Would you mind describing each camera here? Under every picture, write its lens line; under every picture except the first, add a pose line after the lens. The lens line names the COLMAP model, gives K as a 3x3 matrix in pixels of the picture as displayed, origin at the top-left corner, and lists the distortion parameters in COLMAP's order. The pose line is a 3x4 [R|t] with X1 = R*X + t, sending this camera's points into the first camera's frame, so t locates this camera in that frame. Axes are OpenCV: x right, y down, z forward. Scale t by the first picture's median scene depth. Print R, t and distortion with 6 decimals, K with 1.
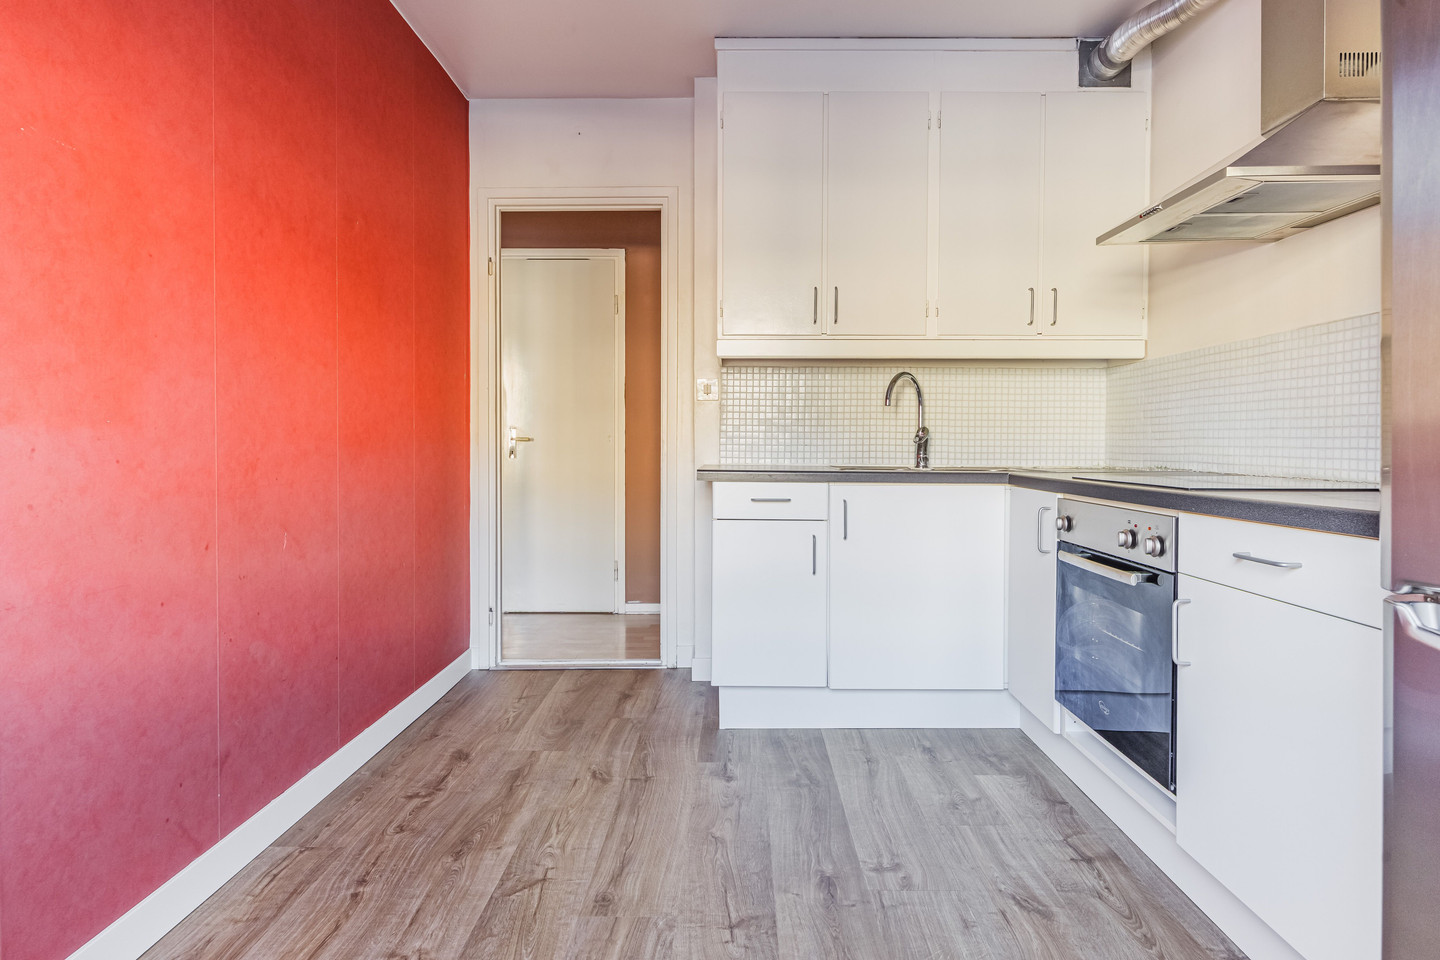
lens RADIAL K [[784.2, 0, 732.8], [0, 784.2, 457.1], [0, 0, 1]] dist [-0.004333, -0.003440]
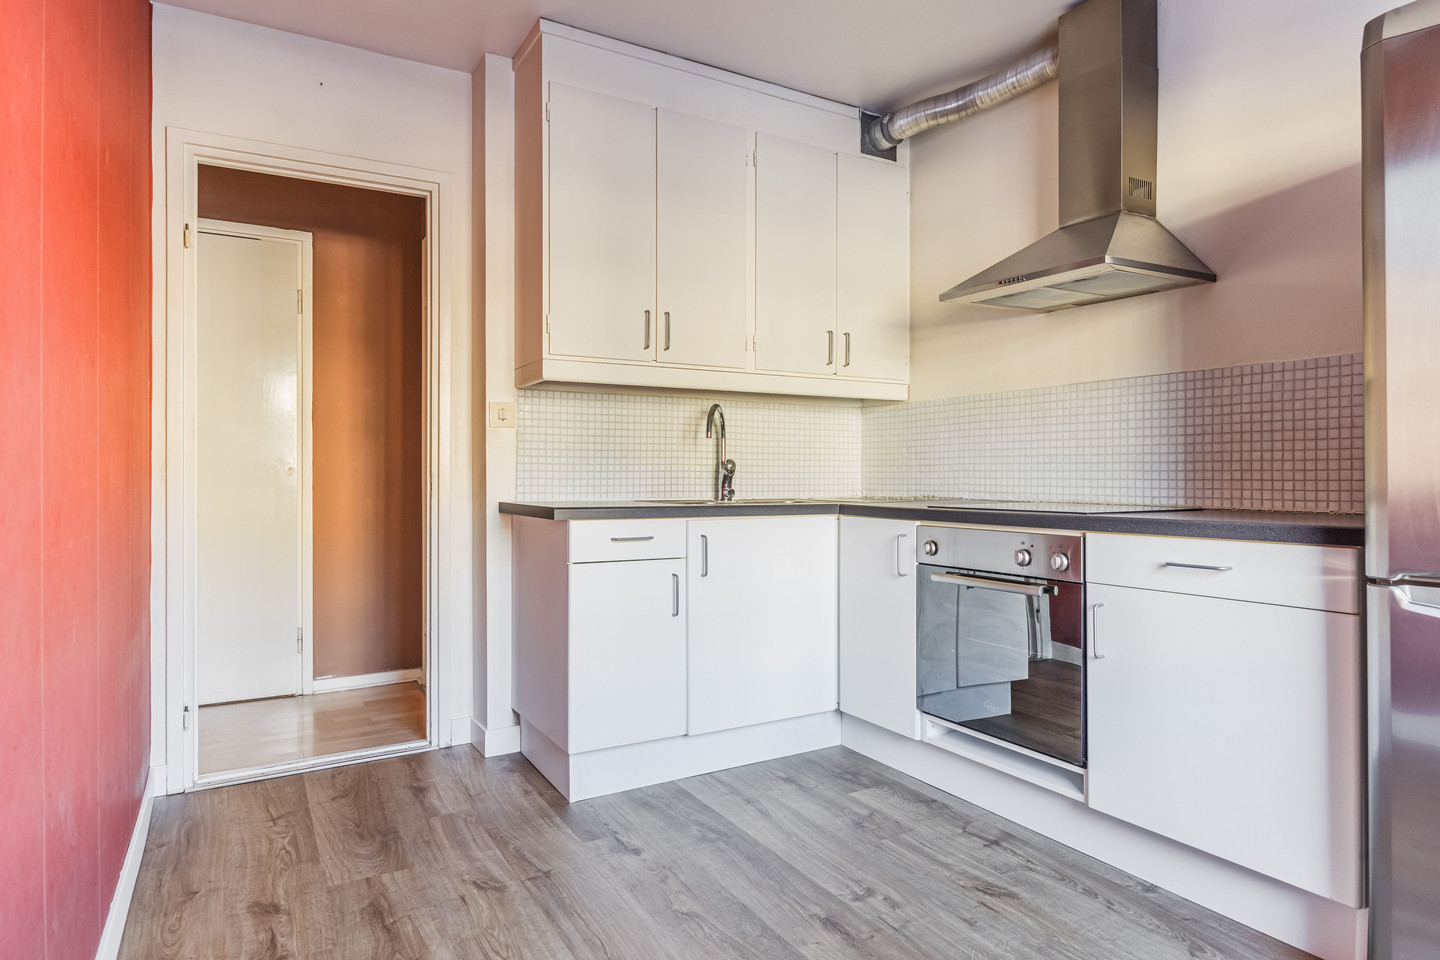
lens RADIAL K [[837.3, 0, 723.6], [0, 837.3, 471.7], [0, 0, 1]] dist [-0.002133, -0.004412]
pose [[0.860137, -0.000957, 0.510062, -0.378126], [0.012079, 0.999756, -0.018493, -0.004551], [-0.509920, 0.022068, 0.859939, 0.108624]]
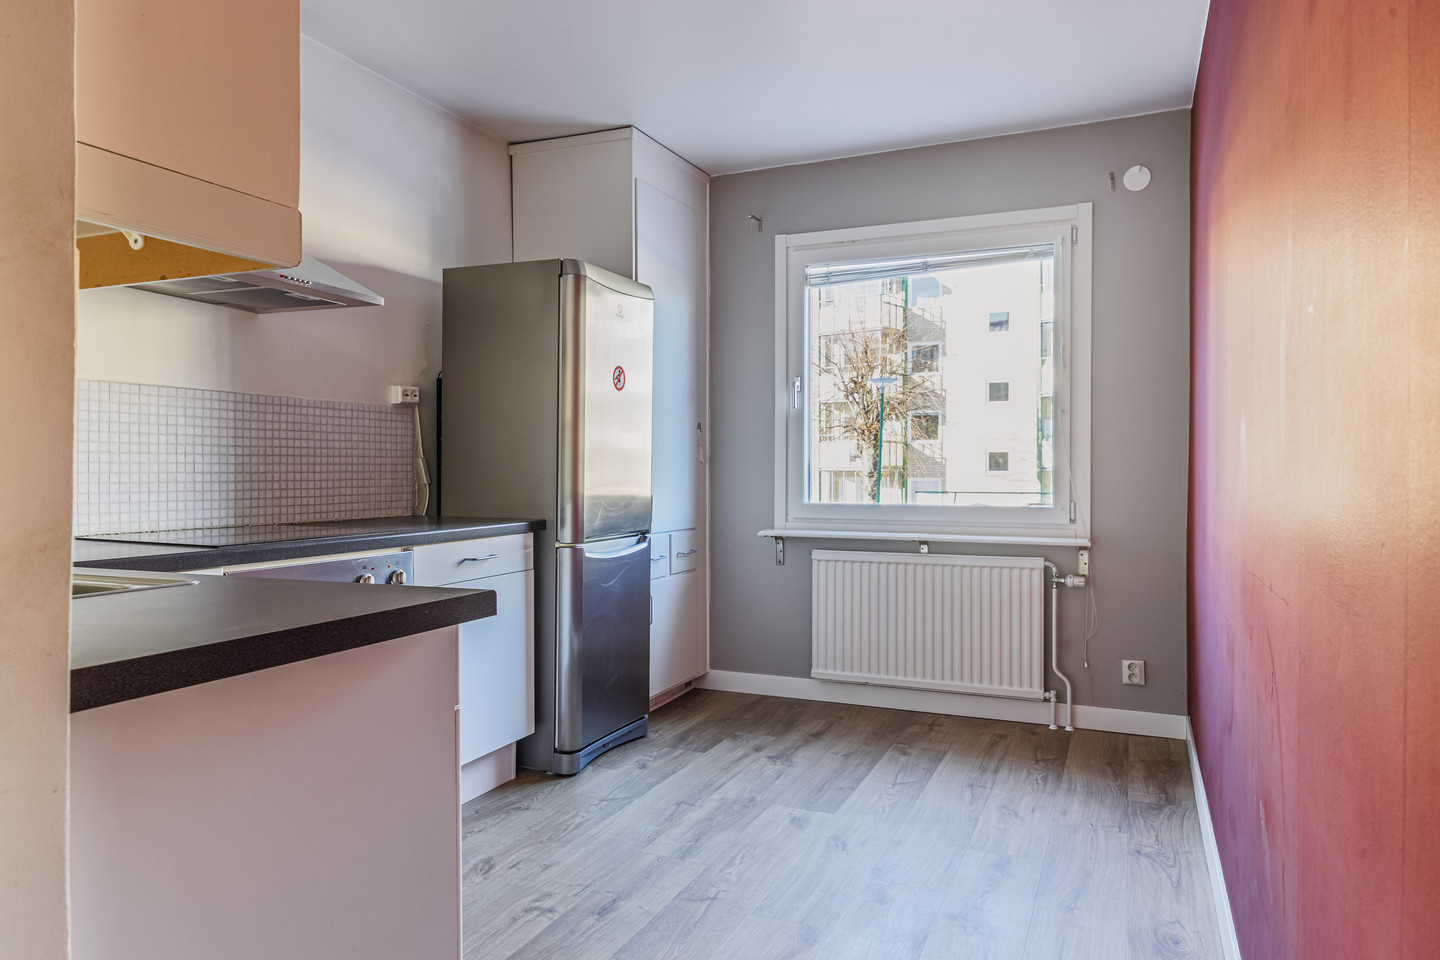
lens RADIAL K [[919.2, 0, 727.2], [0, 919.2, 472.7], [0, 0, 1]] dist [0.002135, -0.000176]
pose [[-0.920687, -0.004287, 0.390279, -0.374084], [0.004622, 0.999750, 0.021885, -0.060890], [-0.390275, 0.021953, -0.920436, 1.487247]]
